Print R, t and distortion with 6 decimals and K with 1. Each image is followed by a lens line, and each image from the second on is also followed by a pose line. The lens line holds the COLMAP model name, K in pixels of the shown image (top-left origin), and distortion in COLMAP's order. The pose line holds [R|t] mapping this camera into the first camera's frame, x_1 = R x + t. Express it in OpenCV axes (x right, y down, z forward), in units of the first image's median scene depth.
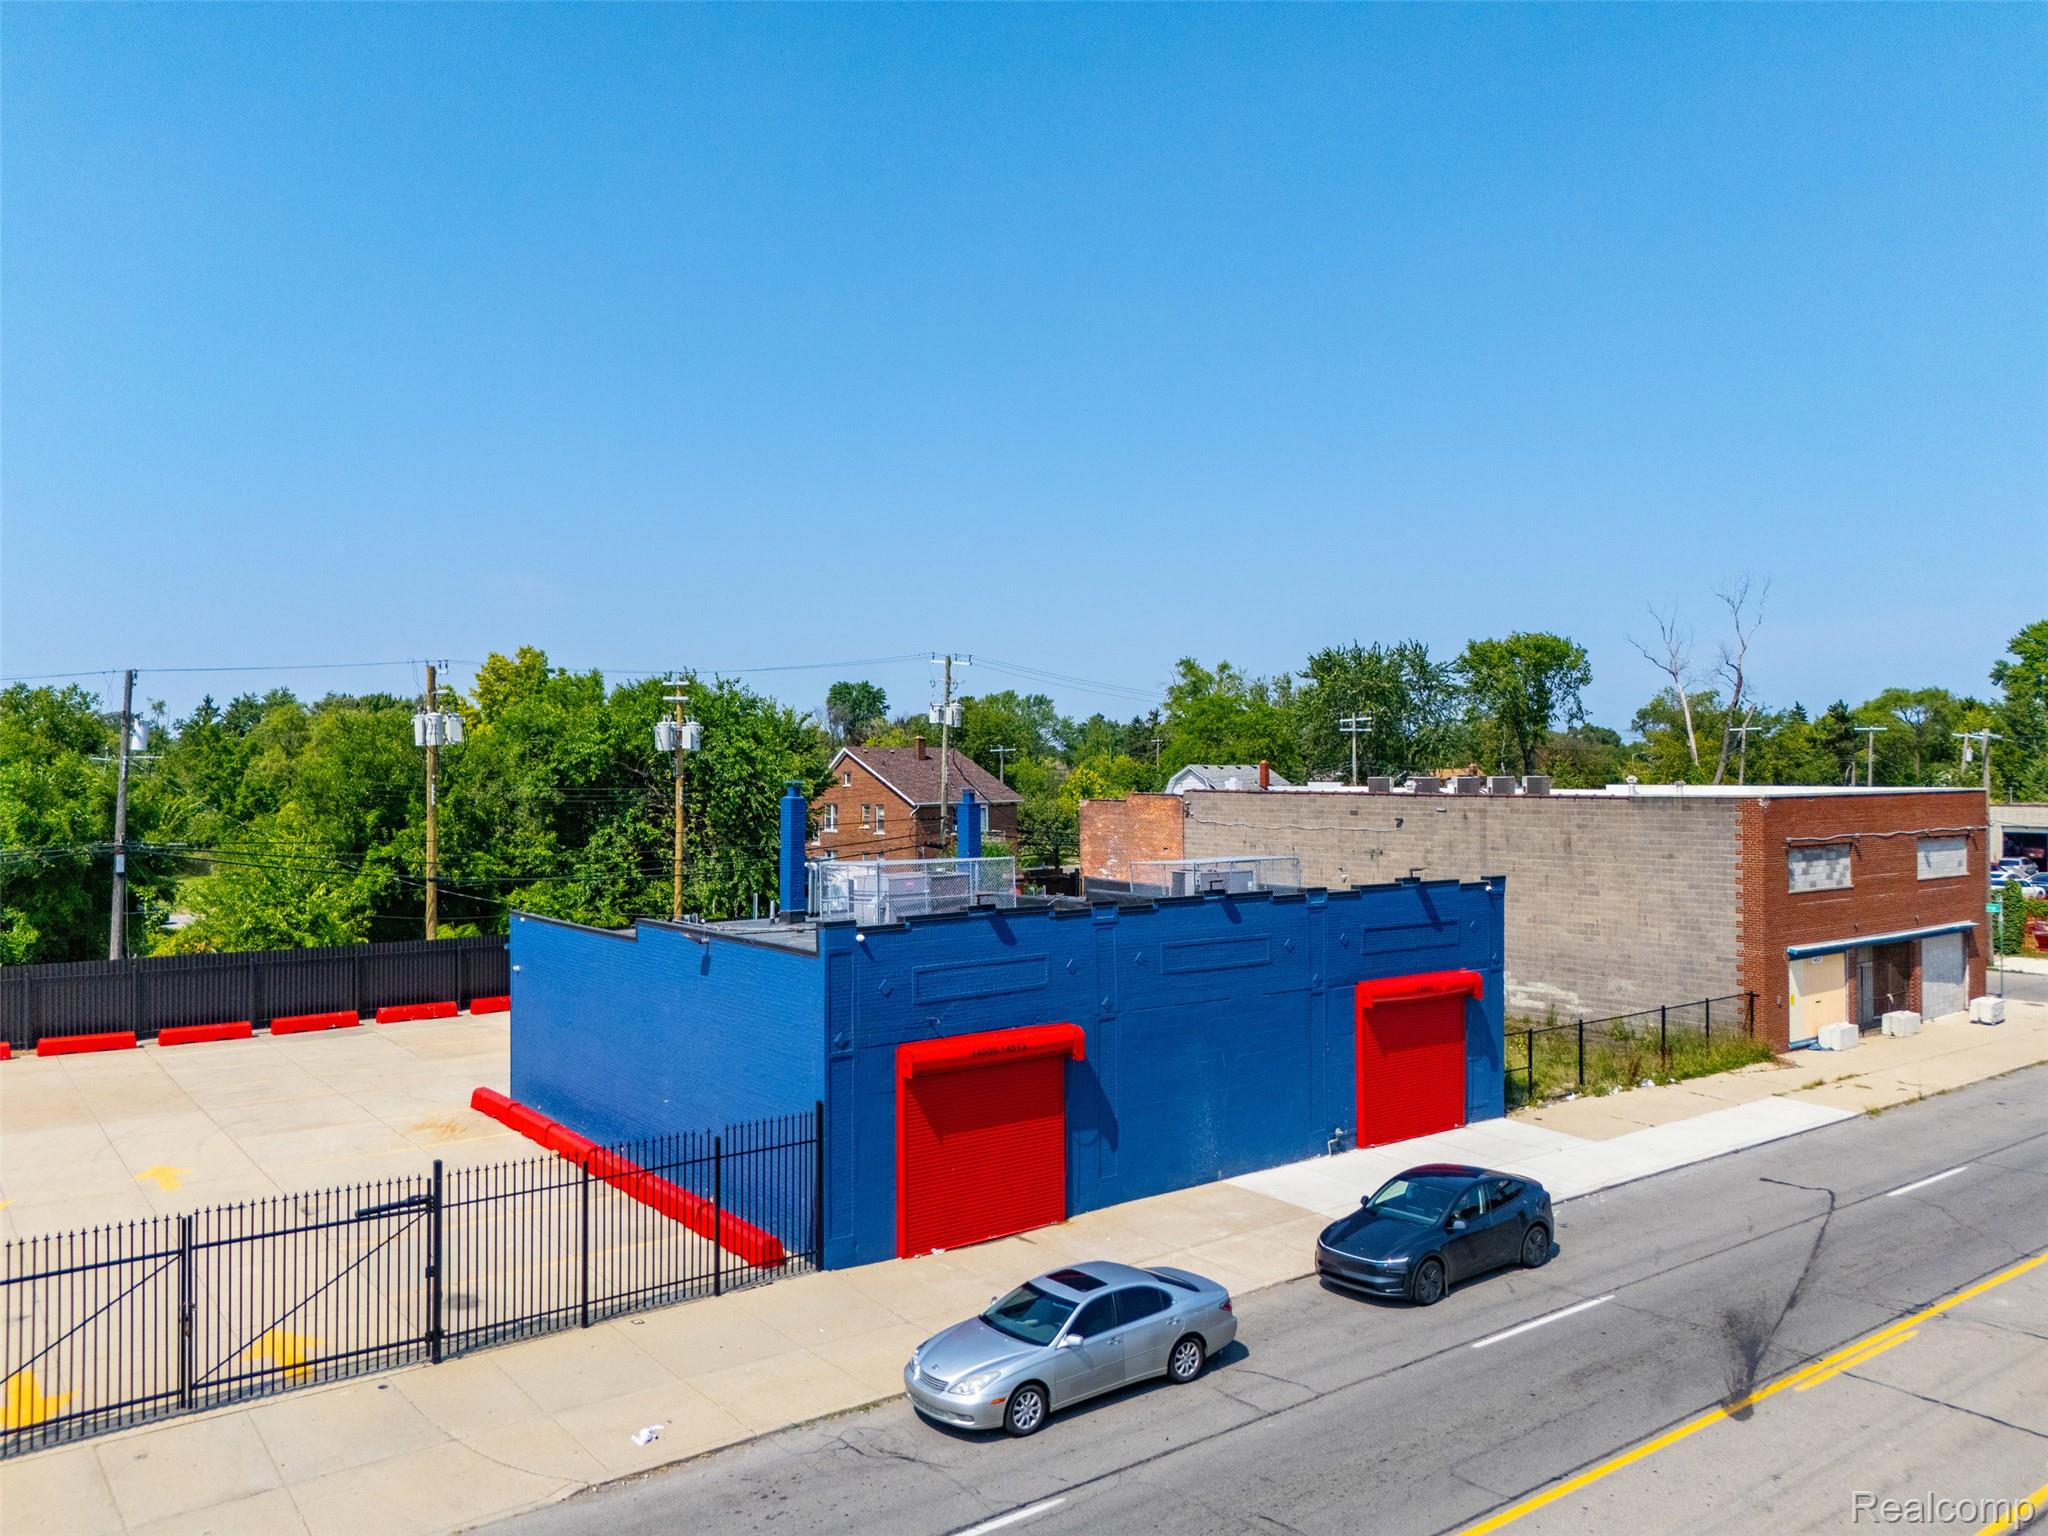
lens RADIAL K [[1507.2, 0, 1029.4], [0, 1507.2, 759.3], [0, 0, 1]] dist [0.071224, -0.070349]
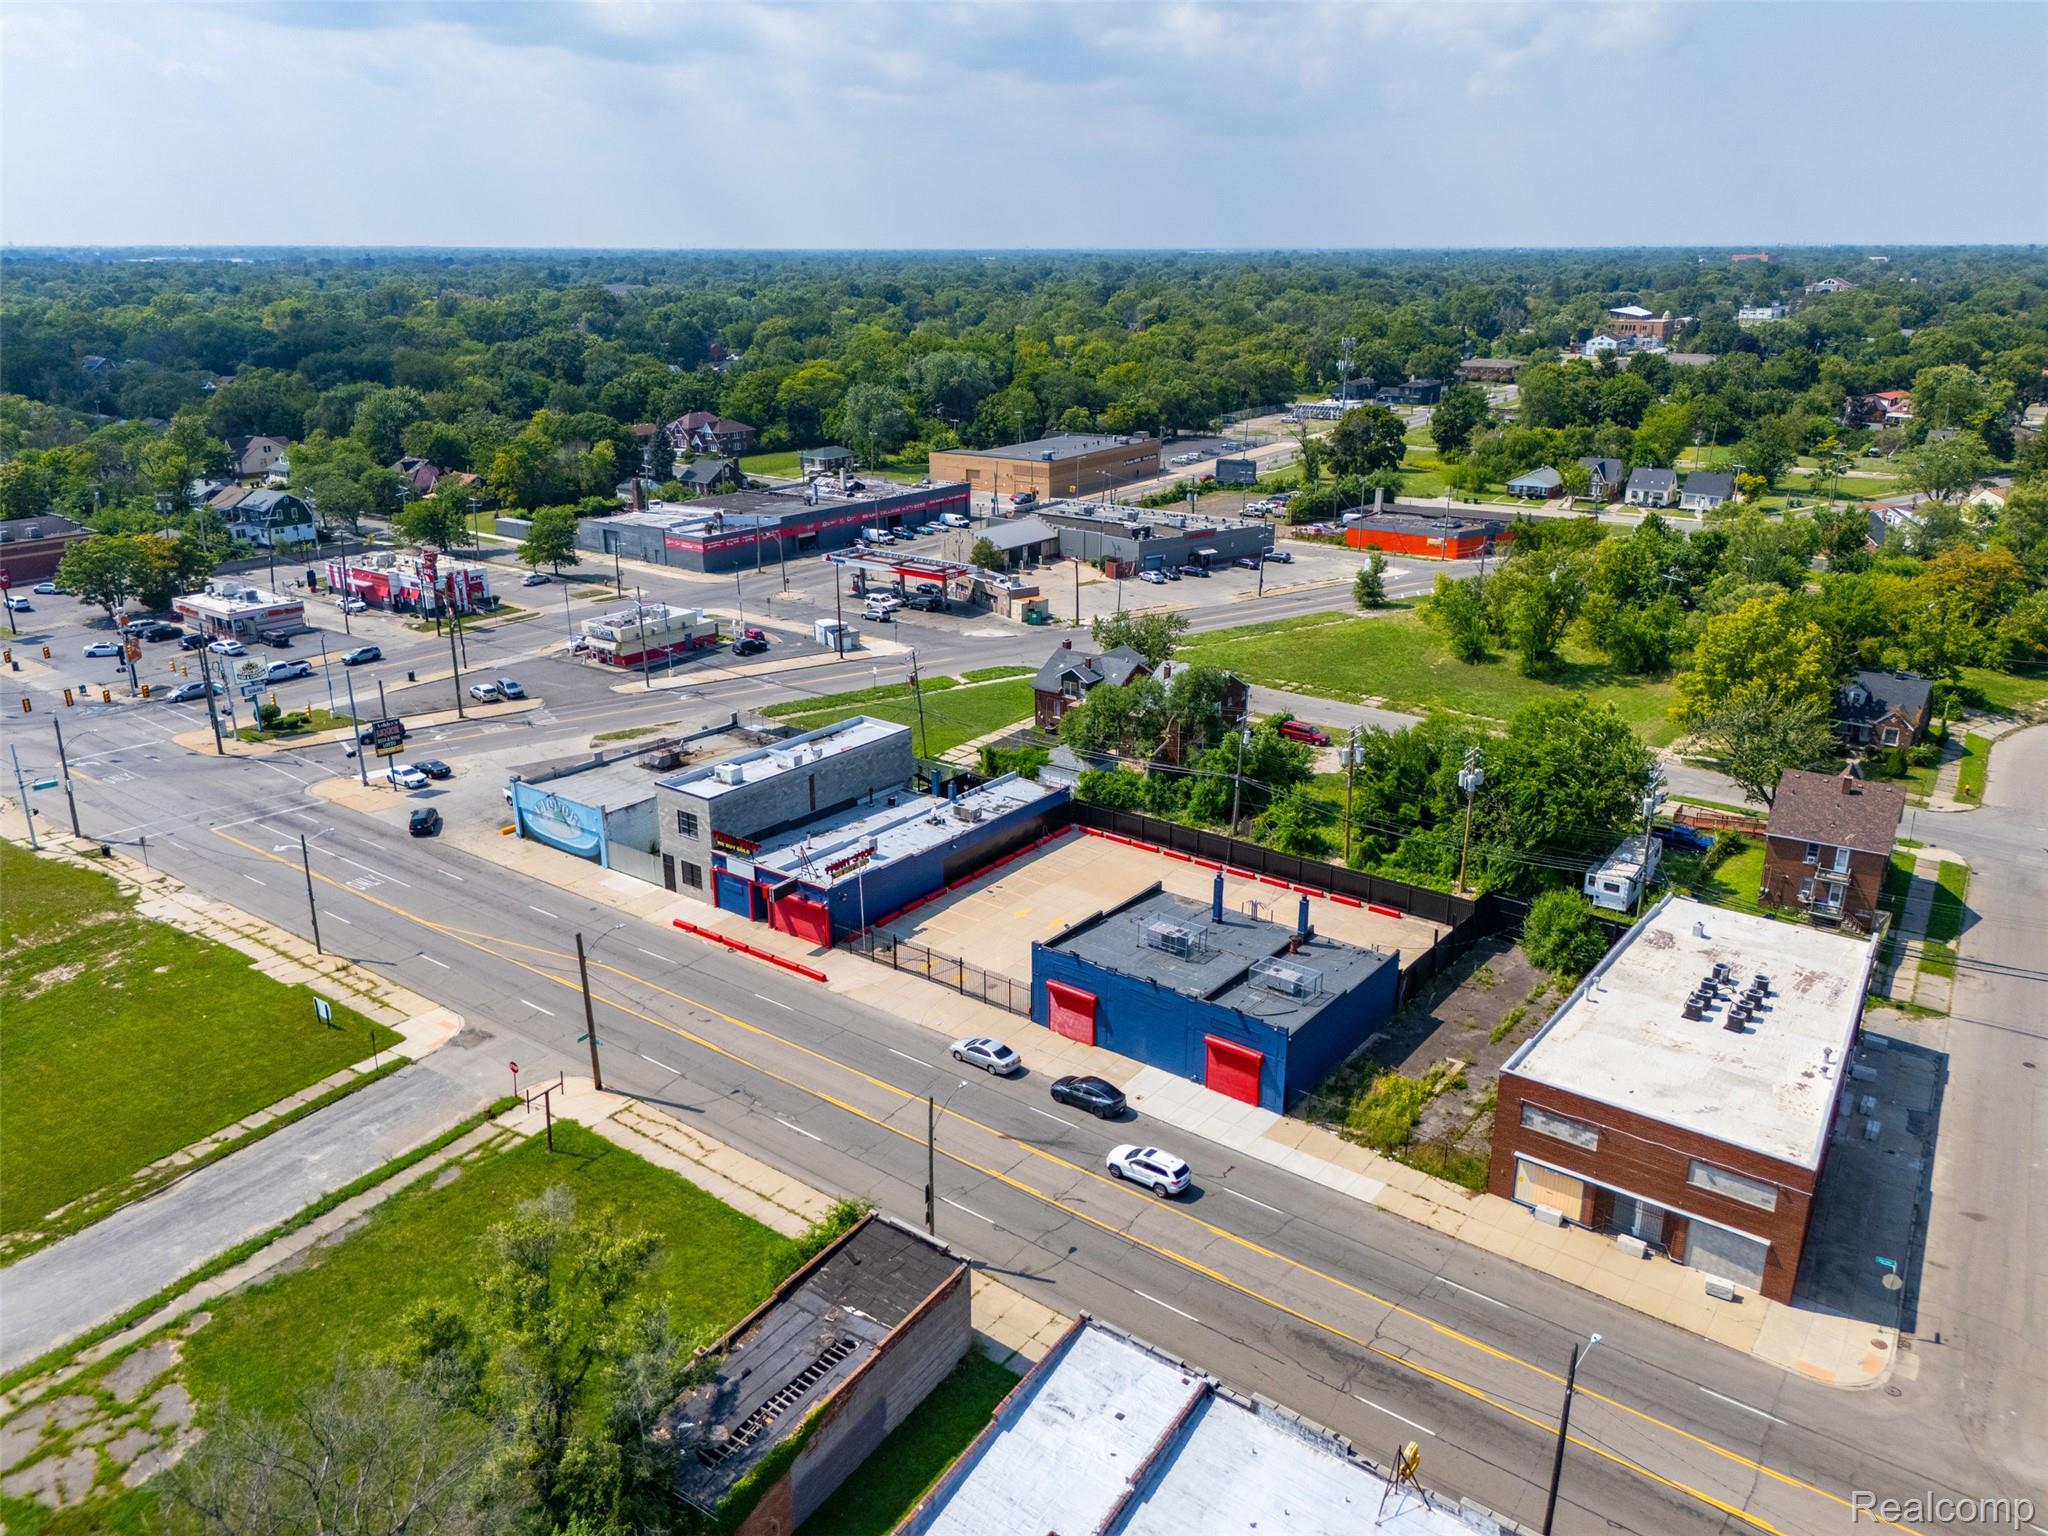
lens RADIAL K [[1507.2, 0, 1031.0], [0, 1507.2, 768.0], [0, 0, 1]] dist [0.071224, -0.070349]
pose [[0.263445, 0.314895, -0.911832, 2.516138], [0.004743, 0.944788, 0.327647, -1.225234], [0.964663, -0.090642, 0.247406, 0.056117]]
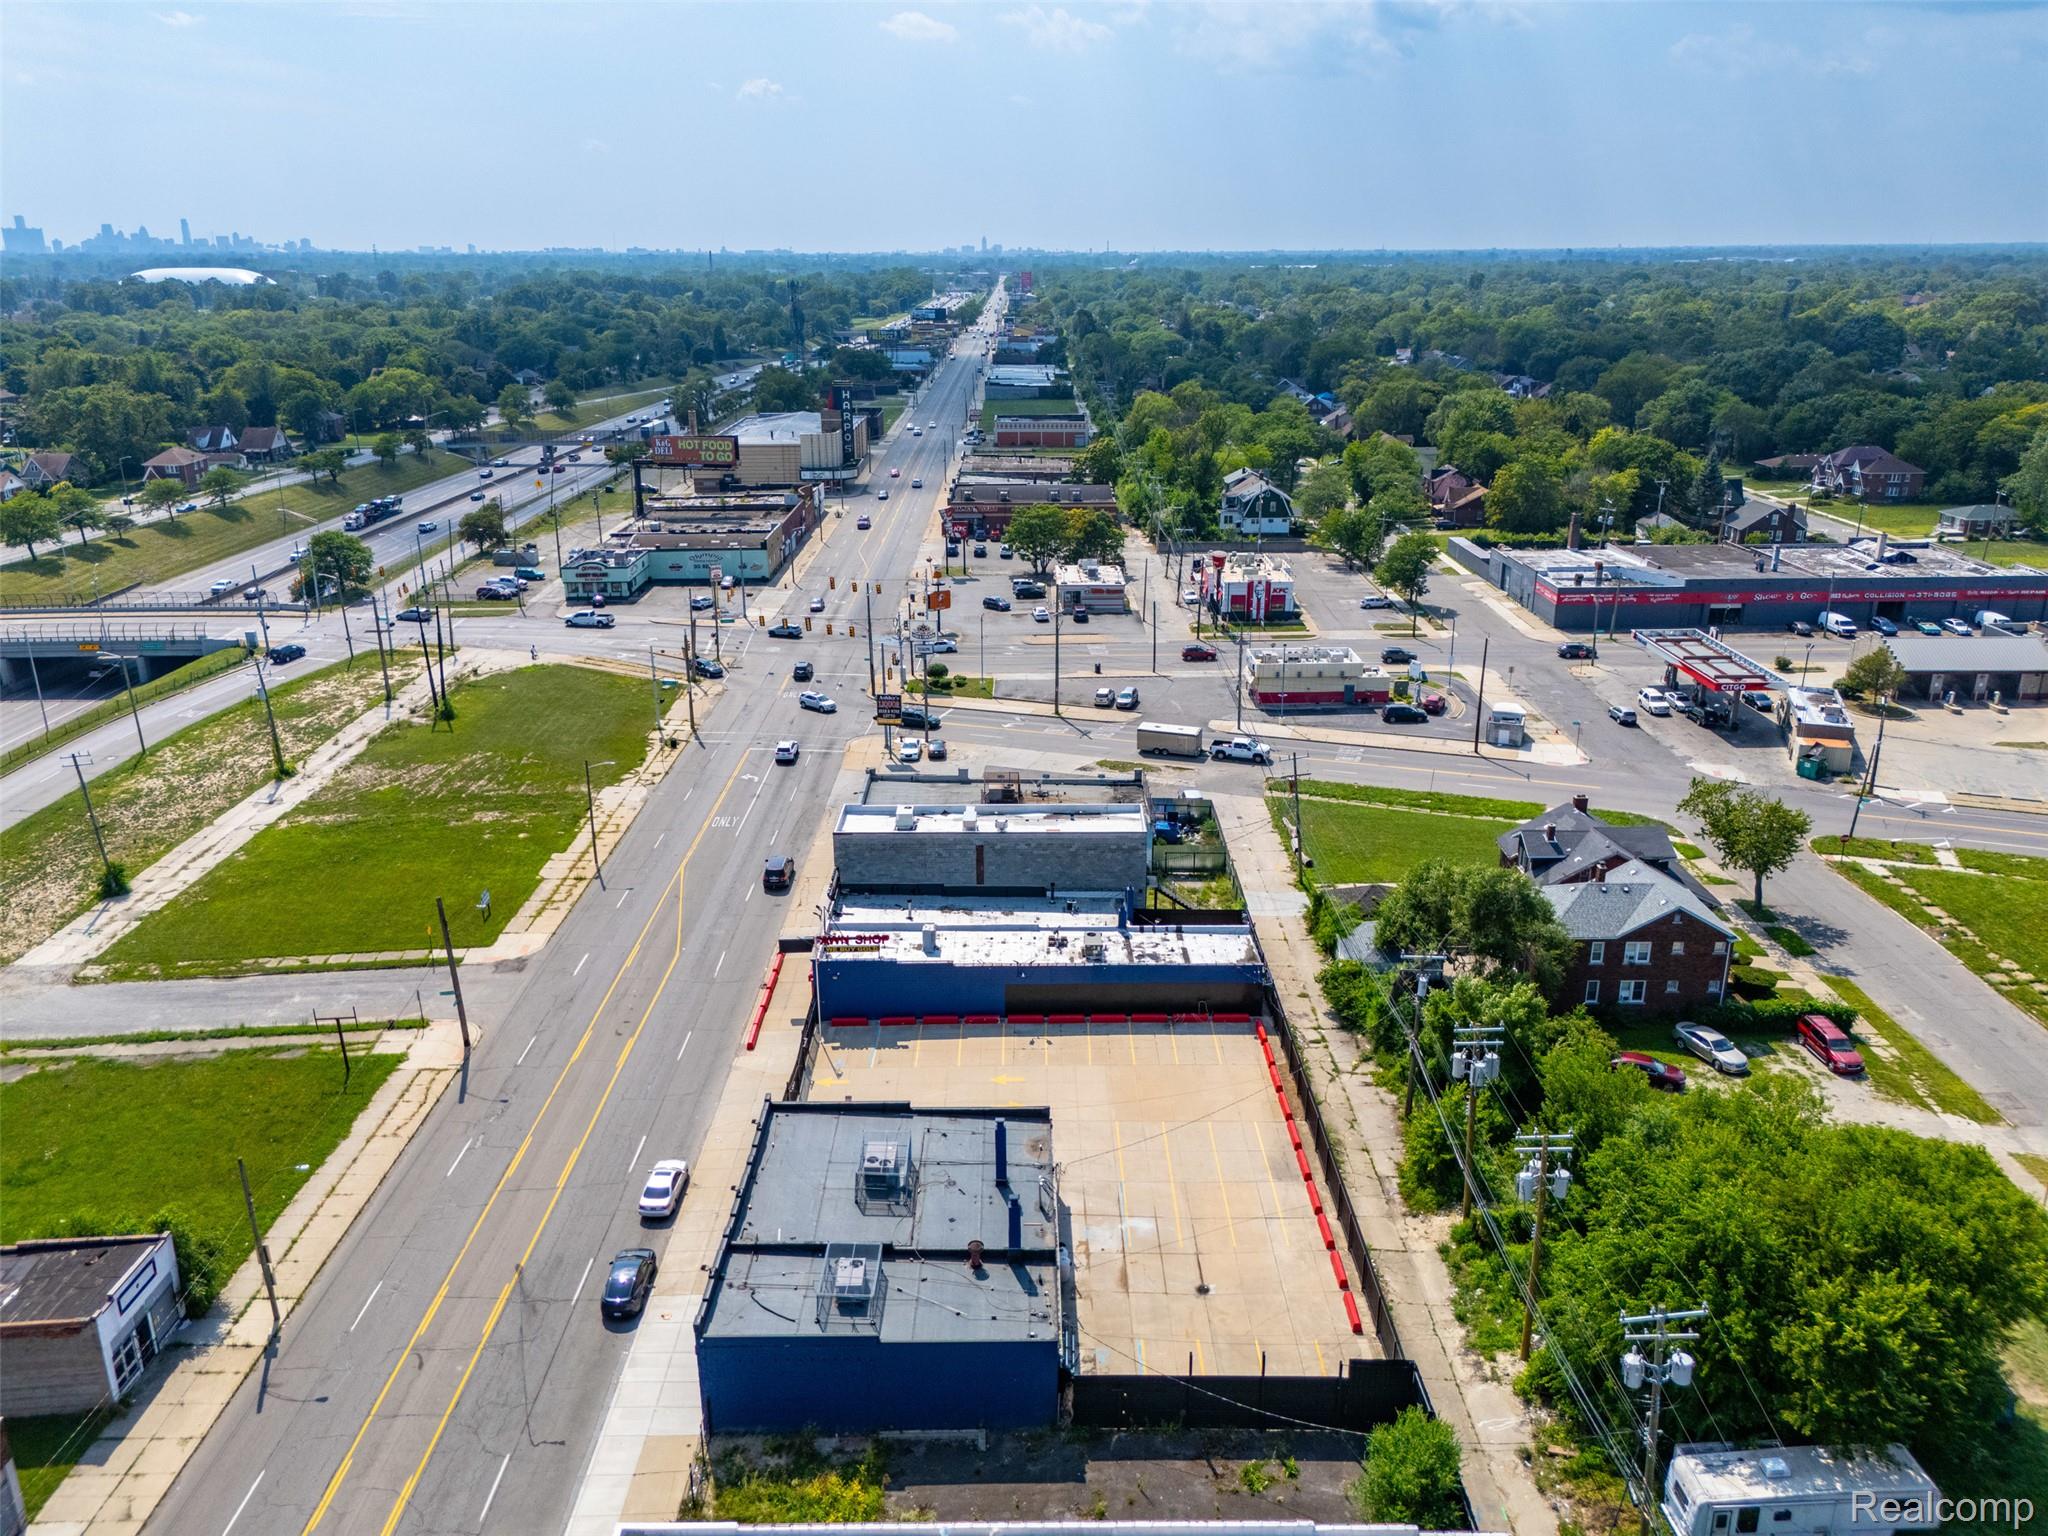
lens RADIAL K [[1507.2, 0, 1031.8], [0, 1507.2, 782.0], [0, 0, 1]] dist [0.071224, -0.070349]
pose [[-0.602848, 0.267566, -0.751653, 1.383788], [0.007388, 0.943923, 0.330083, -1.231423], [0.797822, 0.193436, -0.571019, 2.453983]]
